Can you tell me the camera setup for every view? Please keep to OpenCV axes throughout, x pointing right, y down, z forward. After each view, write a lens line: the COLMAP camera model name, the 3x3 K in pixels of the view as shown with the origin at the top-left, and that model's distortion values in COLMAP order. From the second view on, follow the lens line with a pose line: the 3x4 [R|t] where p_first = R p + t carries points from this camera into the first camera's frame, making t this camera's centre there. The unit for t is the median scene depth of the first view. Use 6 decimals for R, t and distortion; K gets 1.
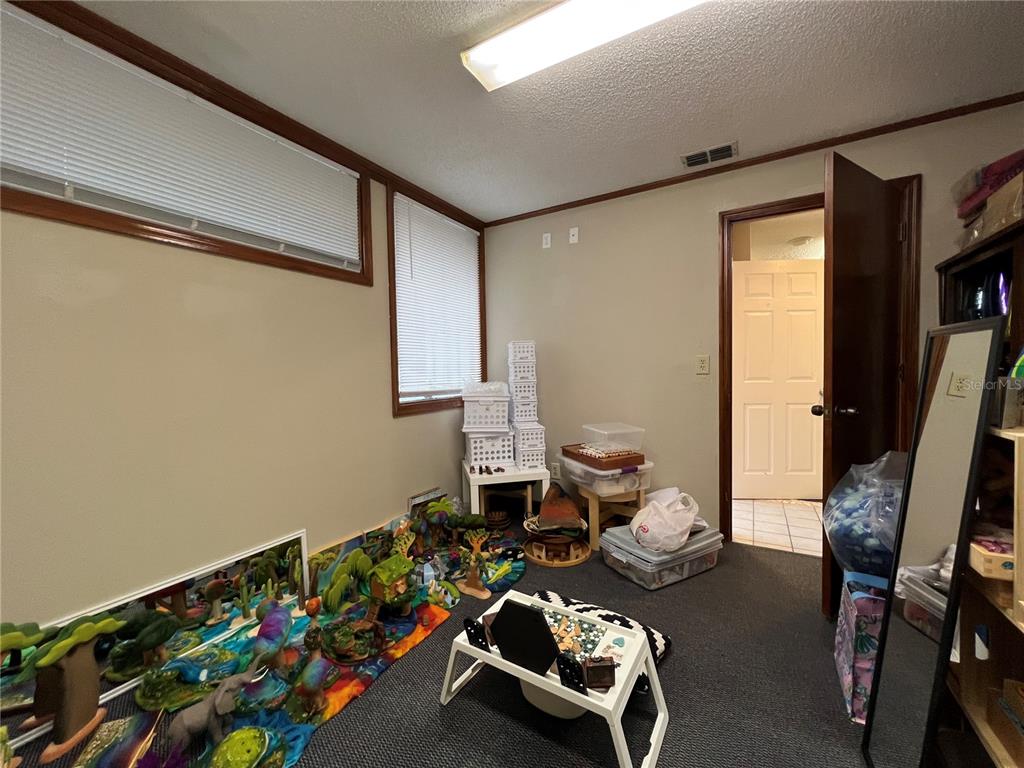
lens RADIAL K [[408.6, 0, 513.1], [0, 408.6, 385.1], [0, 0, 1]] dist [0.004321, -0.000830]
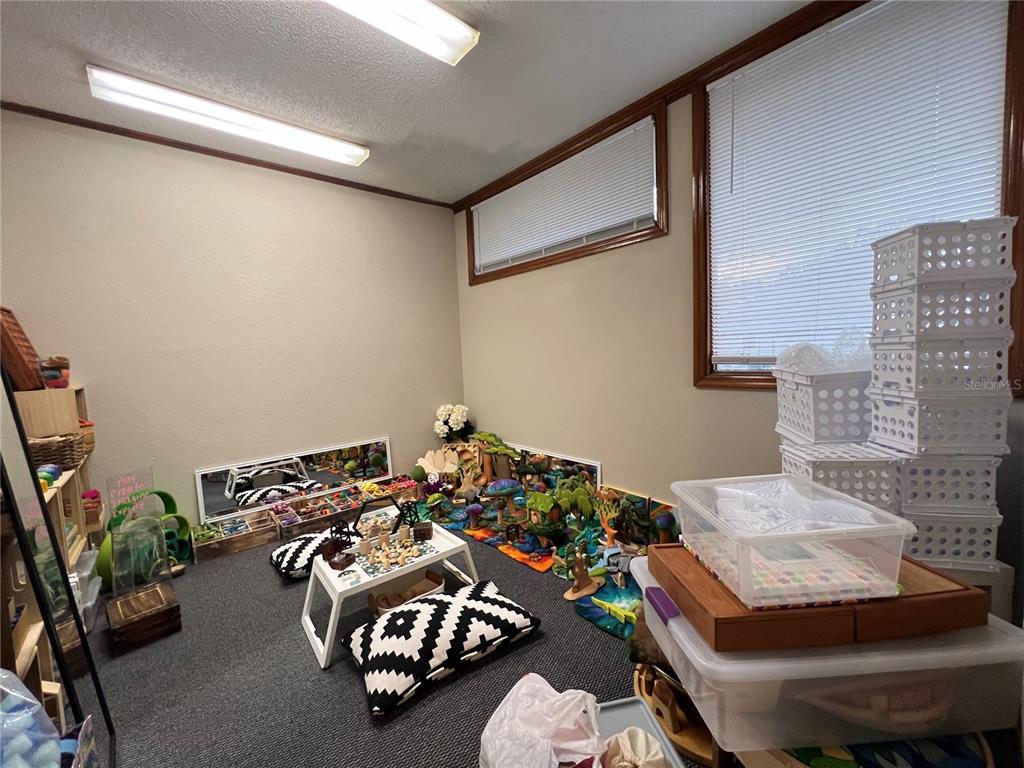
lens RADIAL K [[408.6, 0, 512.9], [0, 408.6, 385.3], [0, 0, 1]] dist [0.004321, -0.000830]
pose [[-0.336756, 0.101031, -0.936156, 0.789712], [0.009467, 0.994540, 0.103927, -0.018849], [0.941544, 0.026136, -0.335874, 1.270518]]
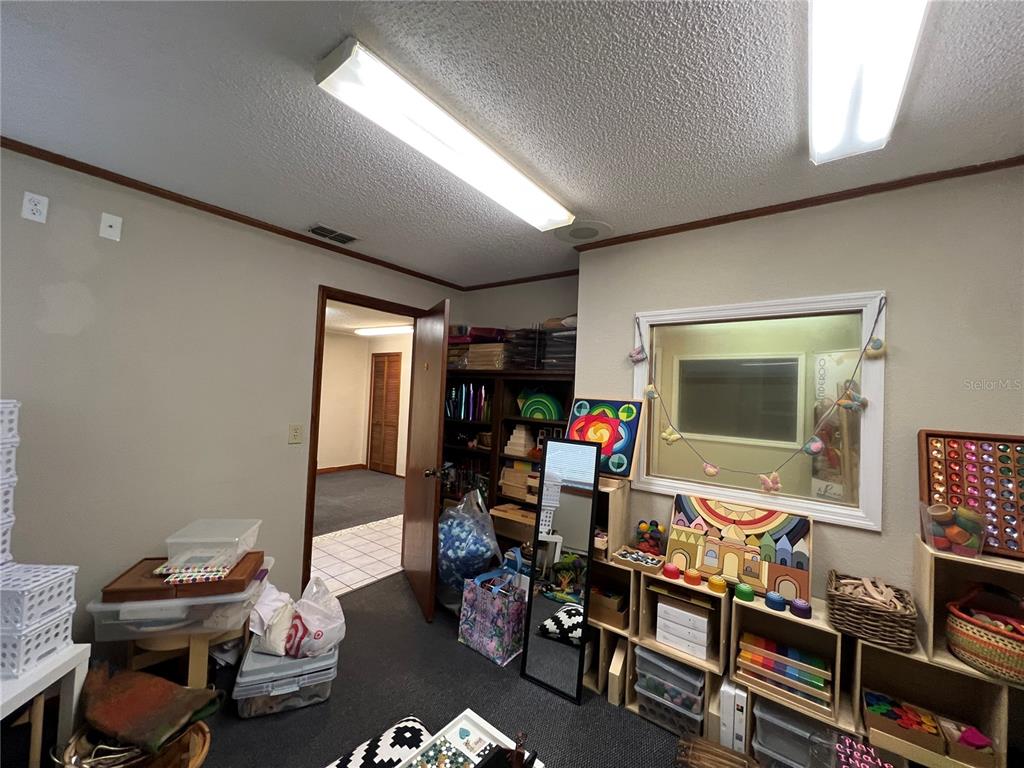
lens RADIAL K [[408.6, 0, 512.2], [0, 408.6, 386.0], [0, 0, 1]] dist [0.004321, -0.000830]
pose [[0.115902, 0.042215, 0.992363, -0.586603], [-0.009609, 0.999097, -0.041379, -0.171913], [-0.993214, -0.004740, 0.116203, 0.525821]]
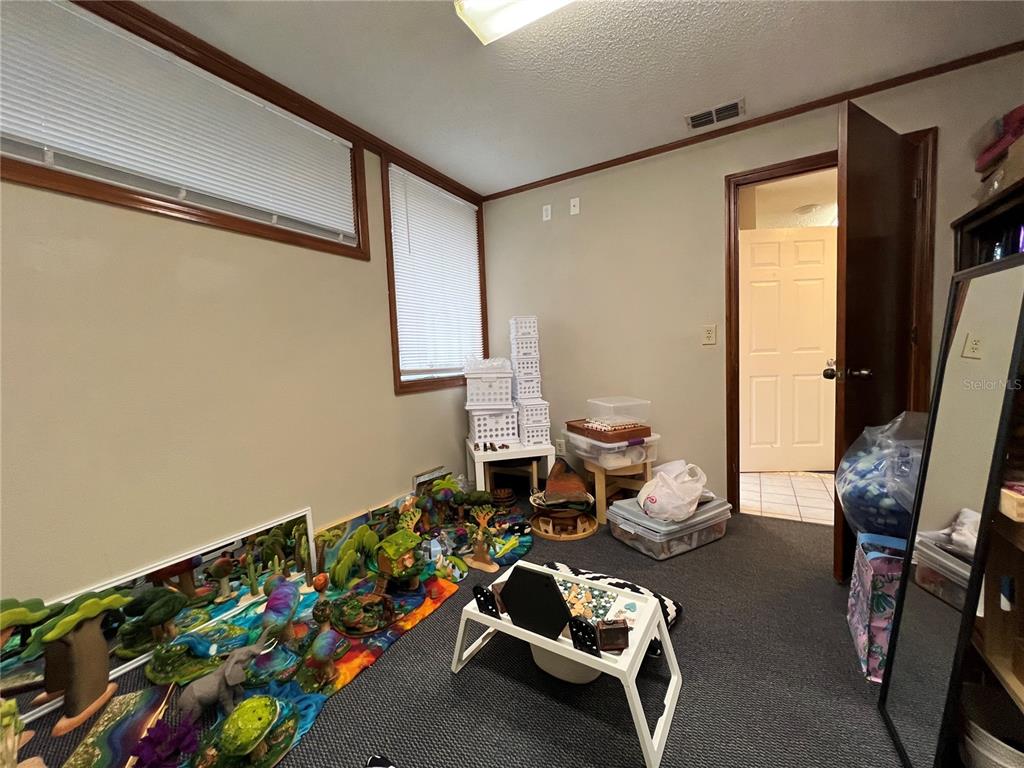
lens RADIAL K [[408.6, 0, 513.2], [0, 408.6, 384.8], [0, 0, 1]] dist [0.004321, -0.000830]
pose [[0.999746, -0.022334, -0.002995, -0.006843], [0.022419, 0.999229, 0.032234, 0.037852], [0.002273, -0.032293, 0.999476, 0.021064]]
